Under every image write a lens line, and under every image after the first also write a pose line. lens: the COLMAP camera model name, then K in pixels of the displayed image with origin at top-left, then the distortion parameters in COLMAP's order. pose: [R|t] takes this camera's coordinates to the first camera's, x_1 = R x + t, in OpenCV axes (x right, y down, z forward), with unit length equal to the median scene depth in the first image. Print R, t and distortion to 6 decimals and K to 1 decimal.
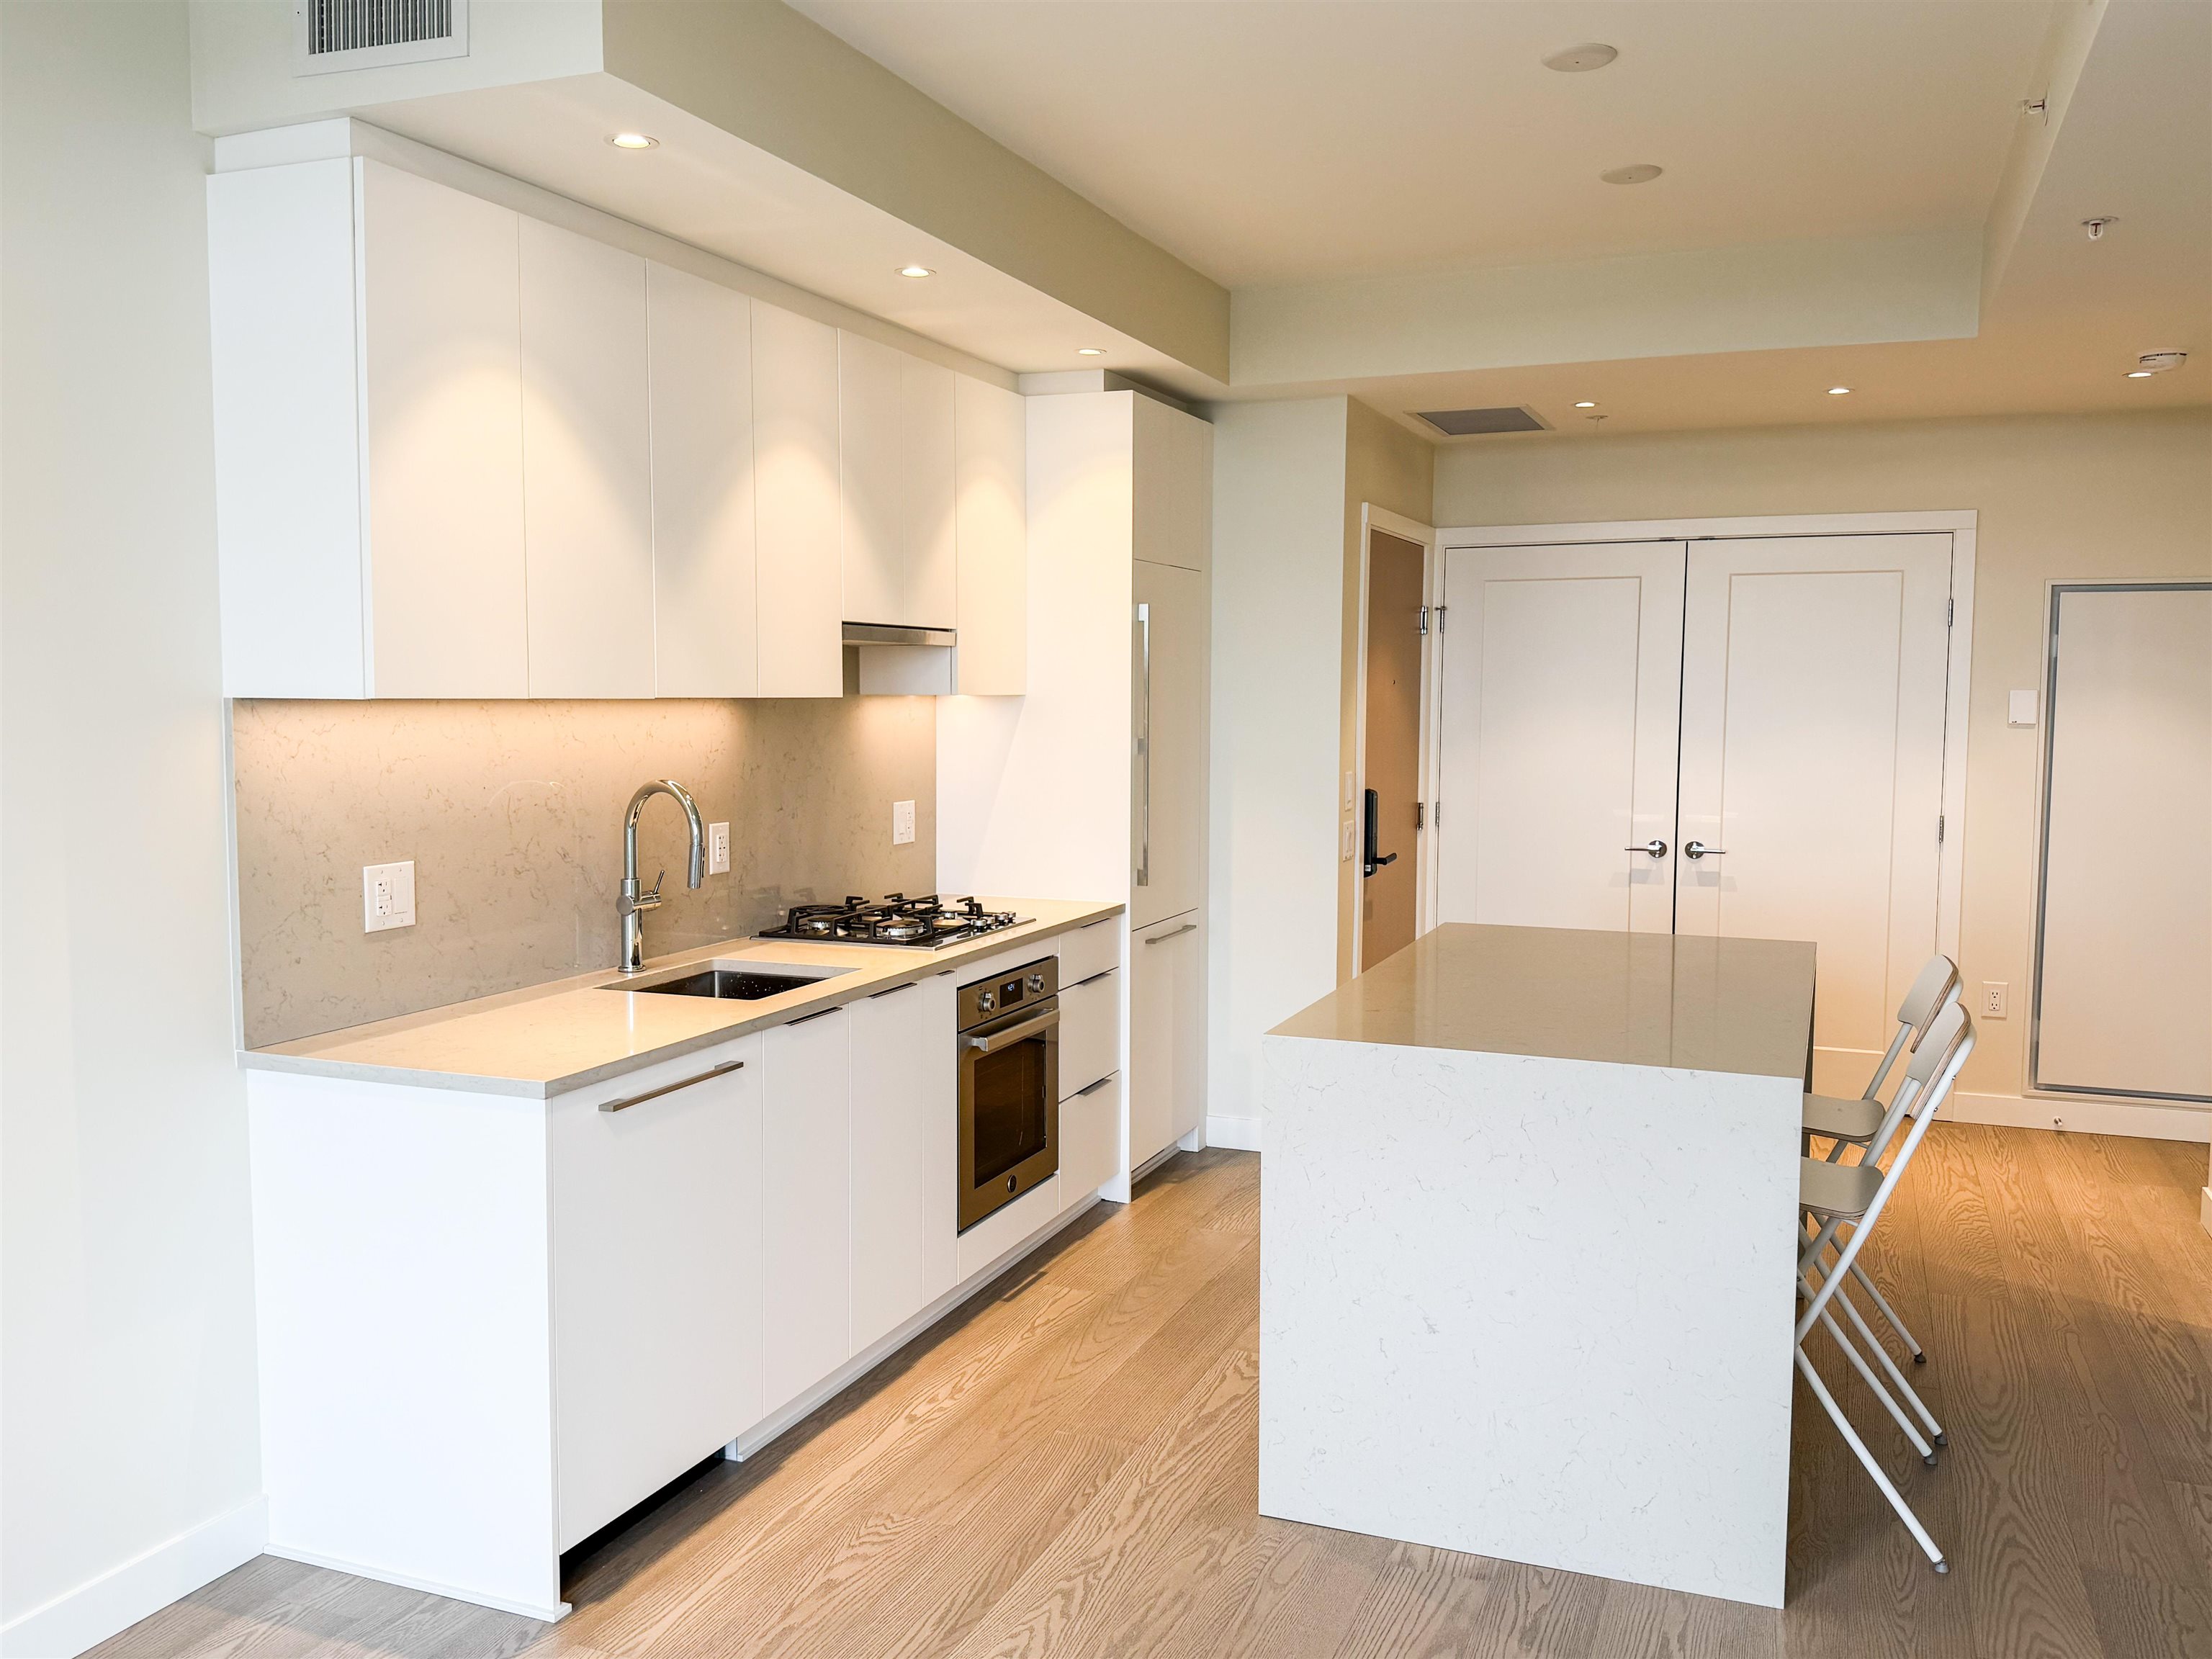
lens RADIAL K [[1776.4, 0, 1106.0], [0, 1776.4, 829.5], [0, 0, 1]] dist [0.047498, -0.004407]
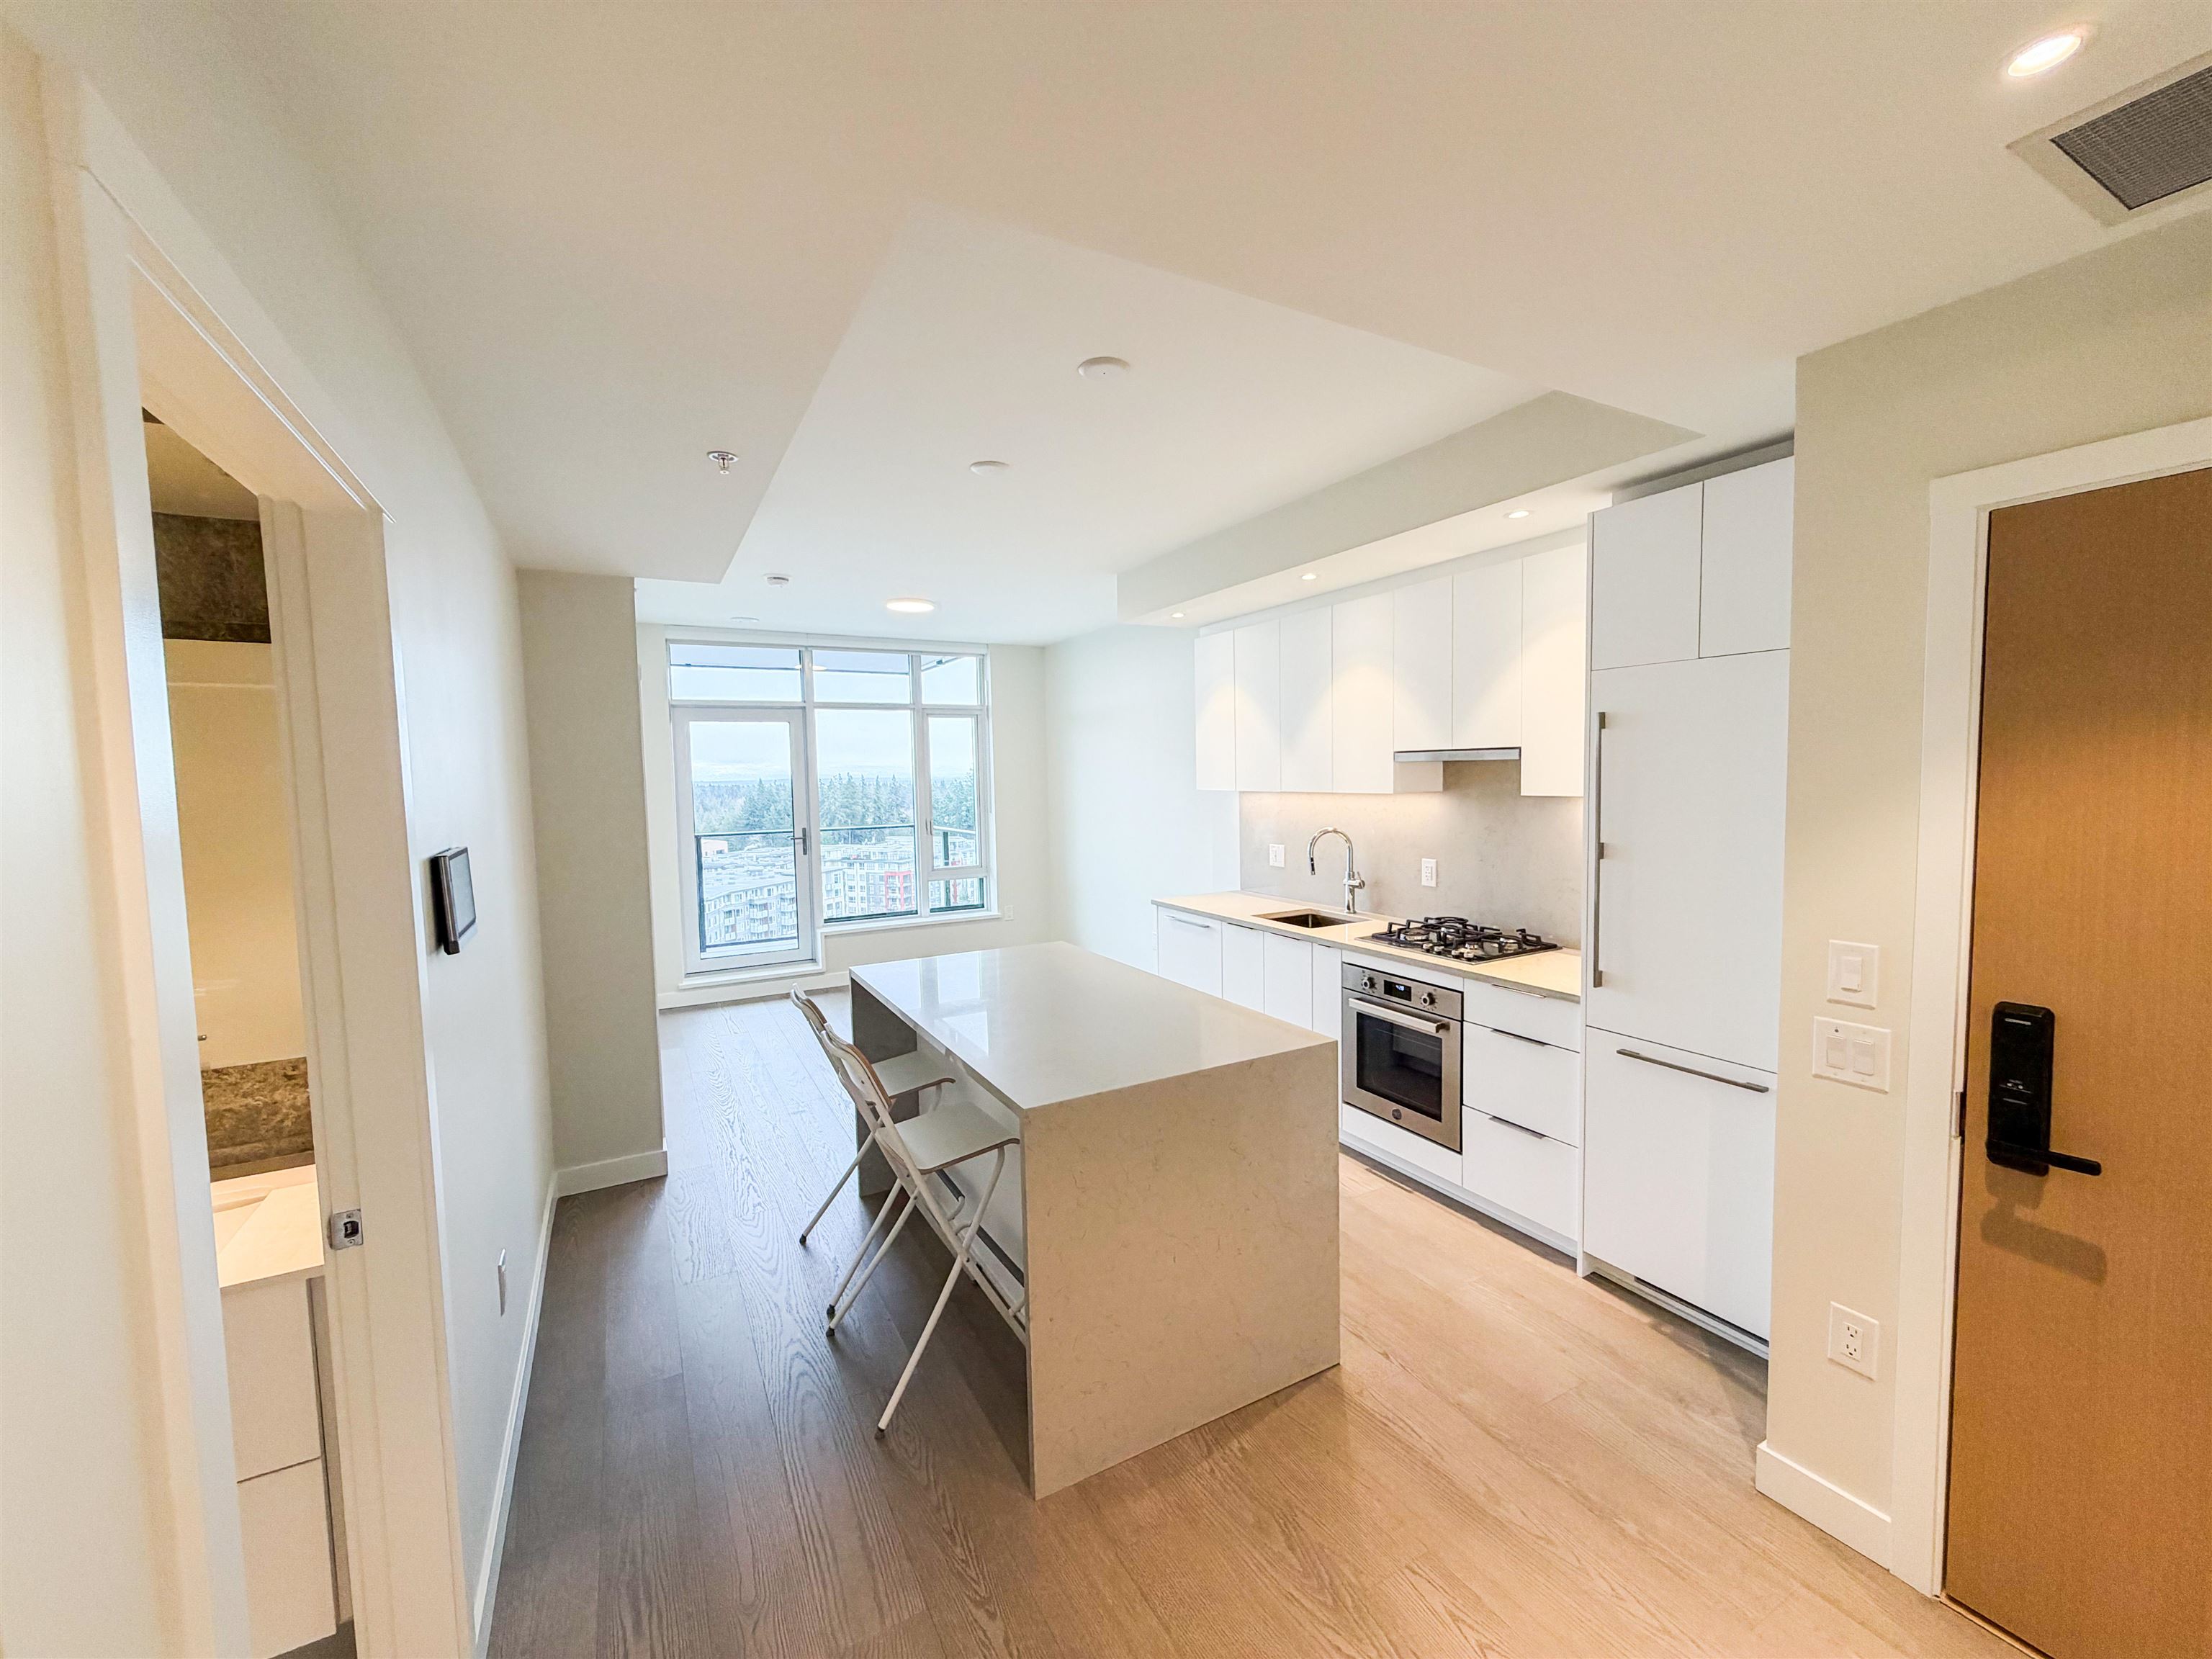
lens RADIAL K [[874.2, 0, 1106.0], [0, 874.2, 829.5], [0, 0, 1]] dist [0.001131, -0.000157]
pose [[-0.625199, 0.058486, -0.778271, 0.672506], [-0.046753, 0.992591, 0.112149, -0.116177], [0.779064, 0.106502, -0.617832, 1.244488]]
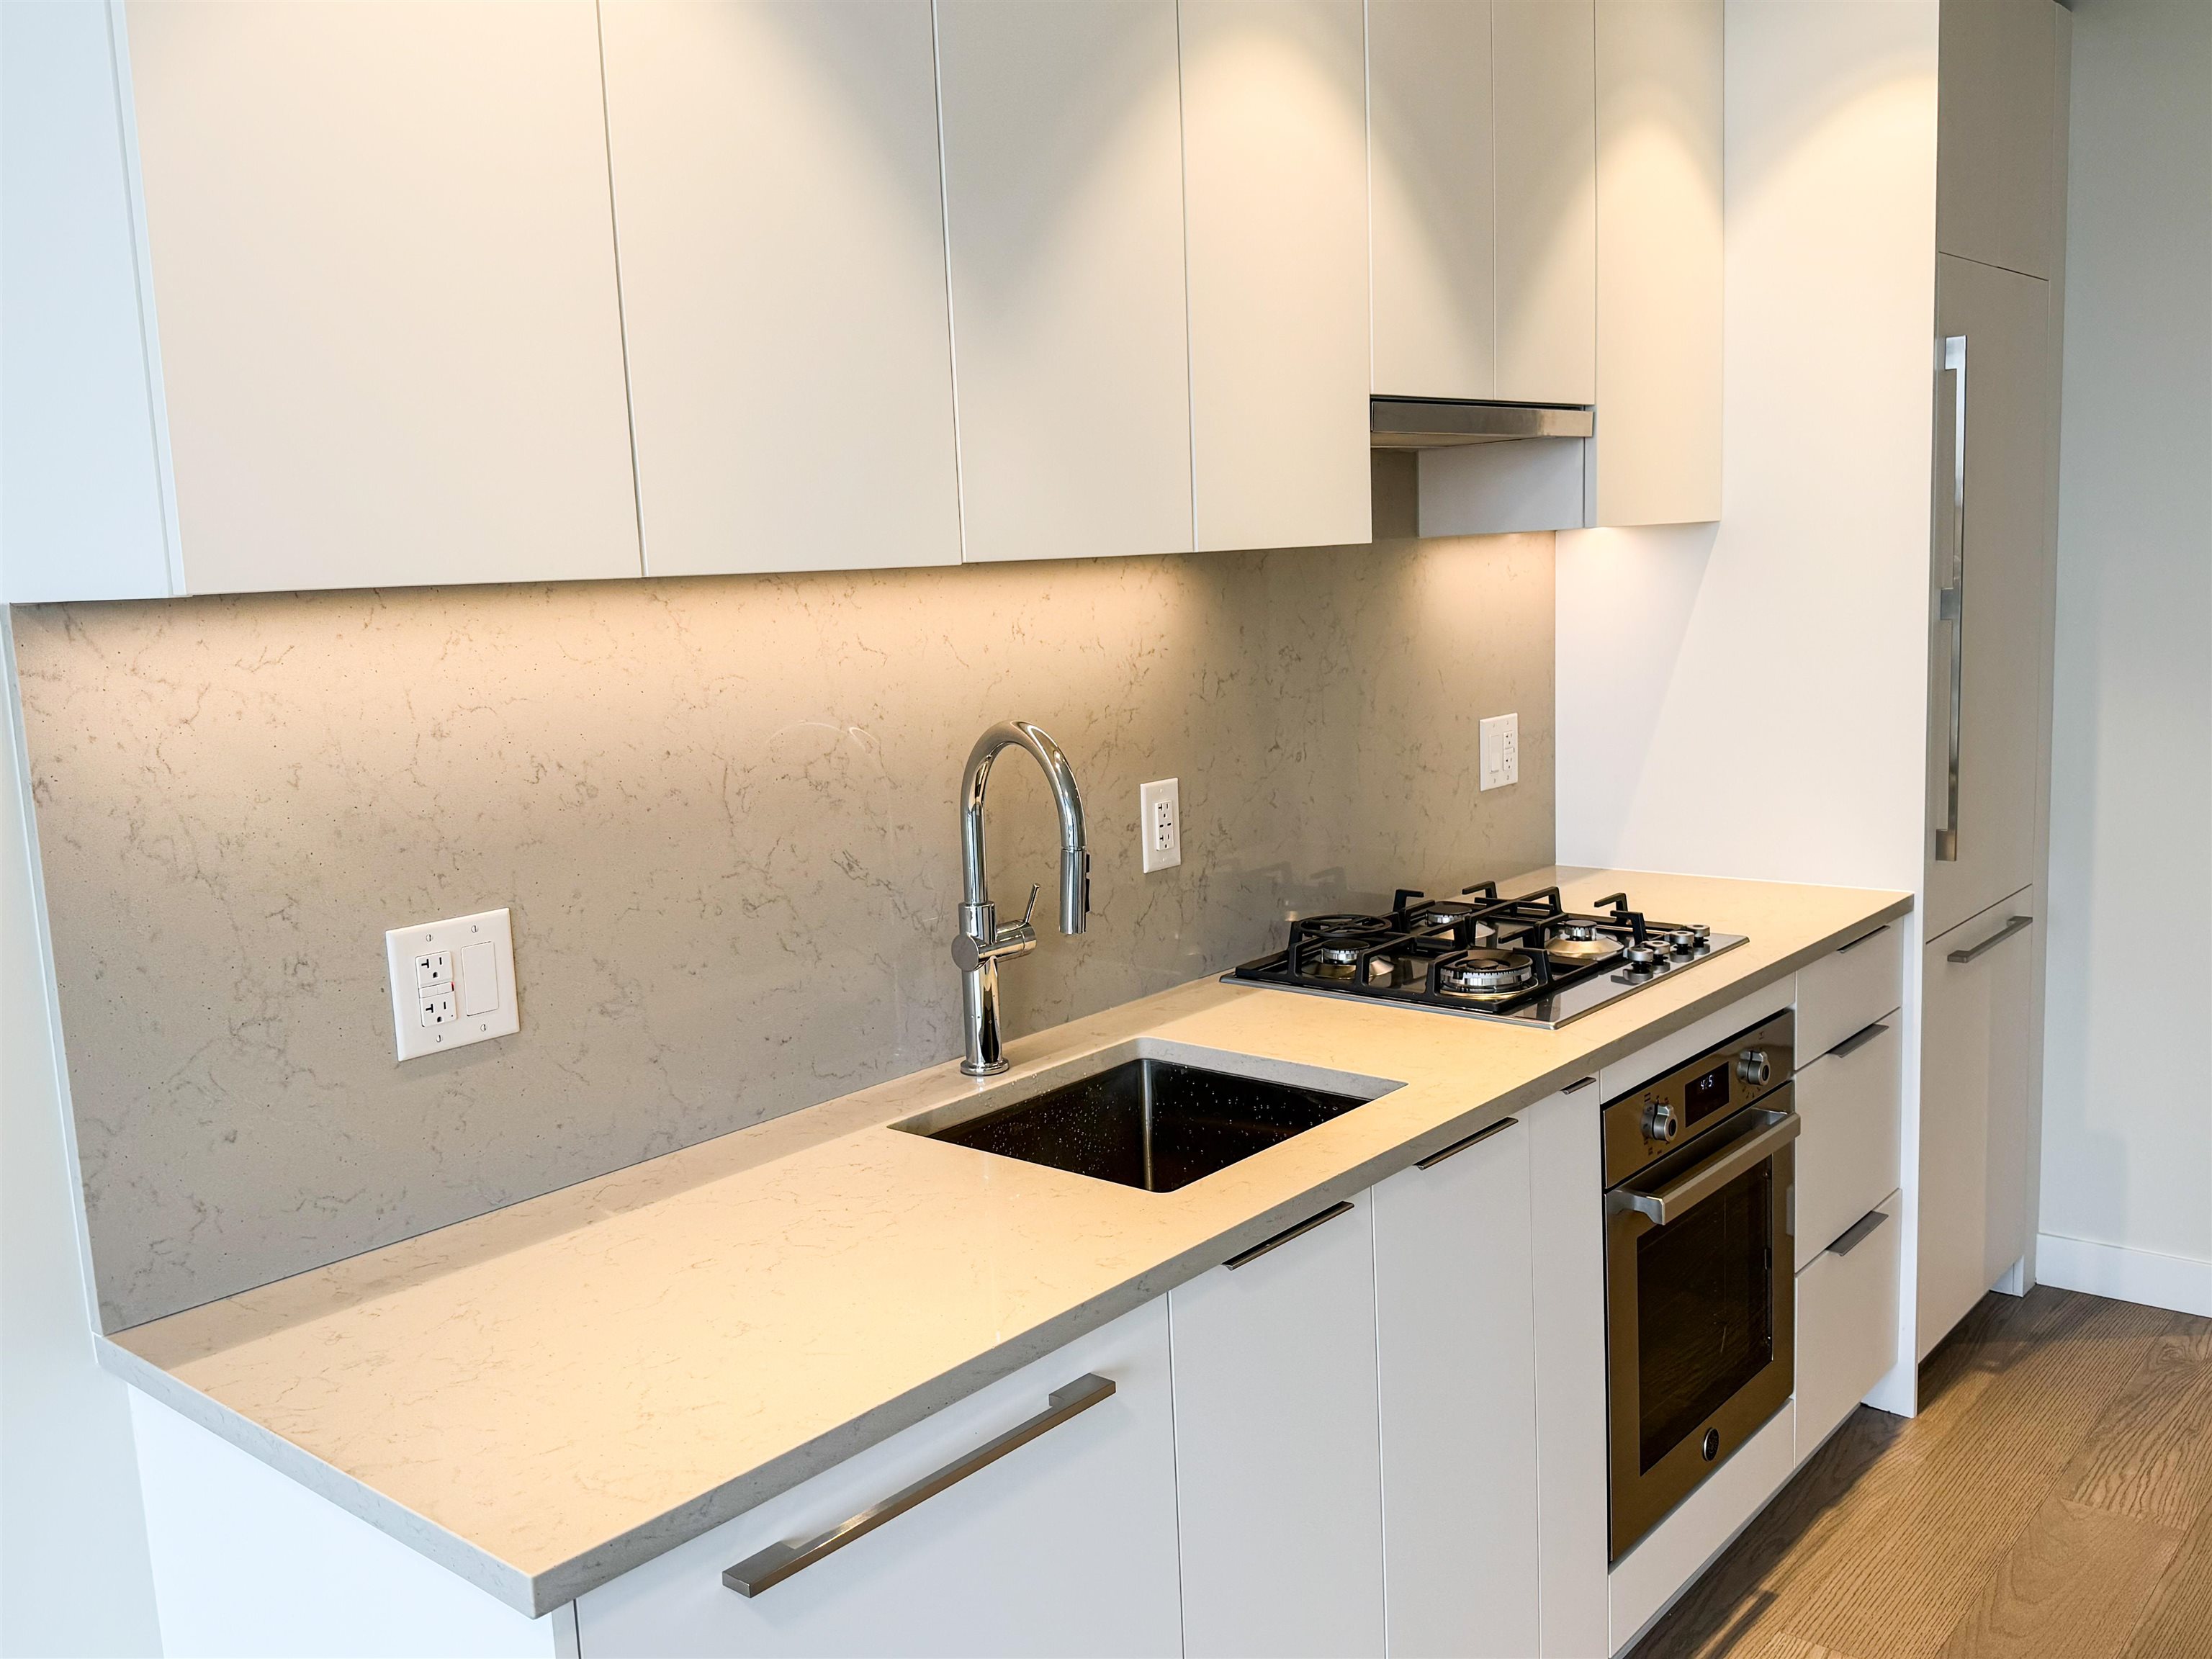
lens RADIAL K [[1860.4, 0, 1106.0], [0, 1860.4, 829.5], [0, 0, 1]] dist [0.156389, -0.270817]
pose [[0.946175, 0.002238, -0.323649, -0.040436], [0.022327, 0.997143, 0.072166, -0.029821], [0.322886, -0.075507, 0.943421, 0.418043]]
